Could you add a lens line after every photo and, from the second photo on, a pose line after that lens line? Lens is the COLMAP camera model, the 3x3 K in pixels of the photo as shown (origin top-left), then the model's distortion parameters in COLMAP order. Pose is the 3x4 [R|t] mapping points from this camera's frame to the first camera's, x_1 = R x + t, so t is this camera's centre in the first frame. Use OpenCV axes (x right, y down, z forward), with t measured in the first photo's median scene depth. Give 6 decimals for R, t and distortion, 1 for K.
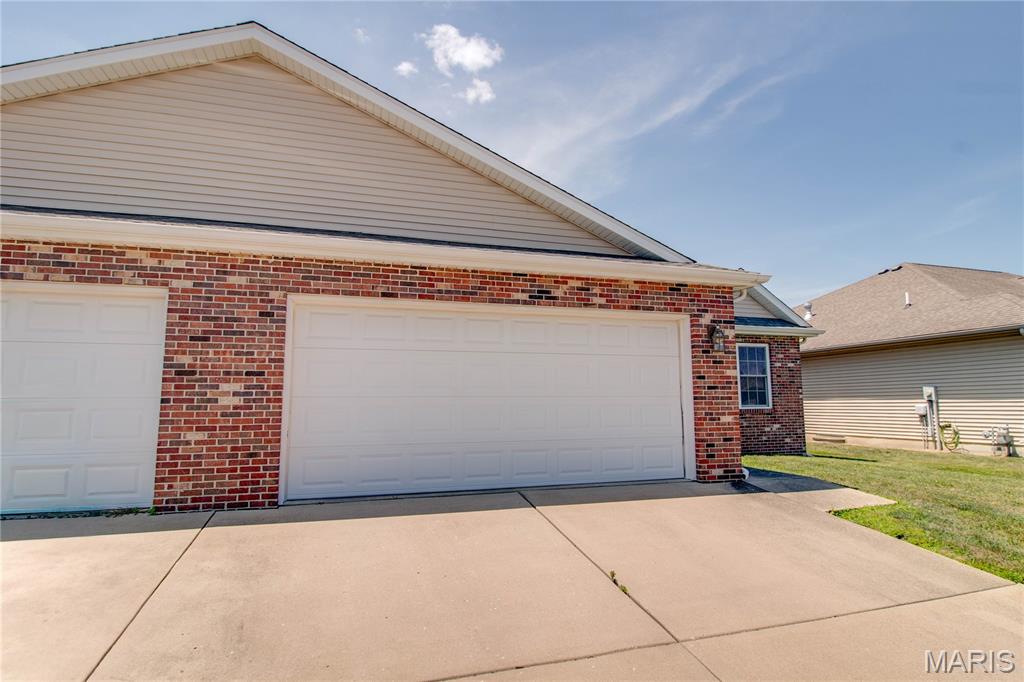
lens RADIAL K [[564.8, 0, 510.5], [0, 564.8, 330.2], [0, 0, 1]] dist [-0.004314, -0.001052]
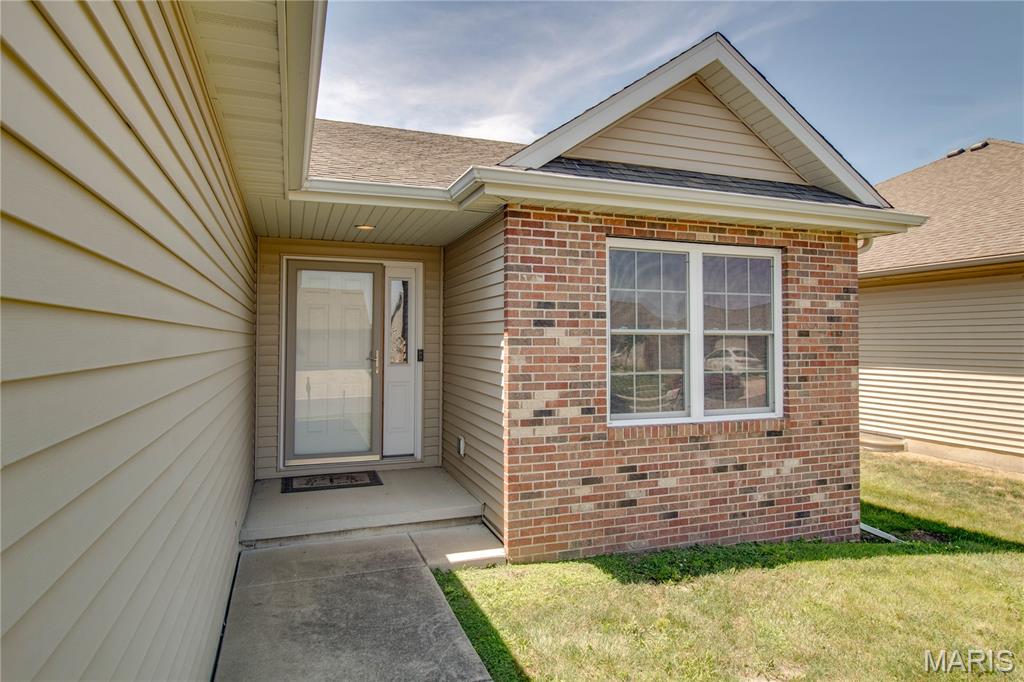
lens RADIAL K [[598.3, 0, 514.8], [0, 598.3, 320.9], [0, 0, 1]] dist [0.002001, 0.000230]
pose [[0.999030, 0.007437, 0.043405, 0.468973], [-0.011767, 0.994879, 0.100383, 0.061080], [-0.042436, -0.100796, 0.994002, 1.084604]]
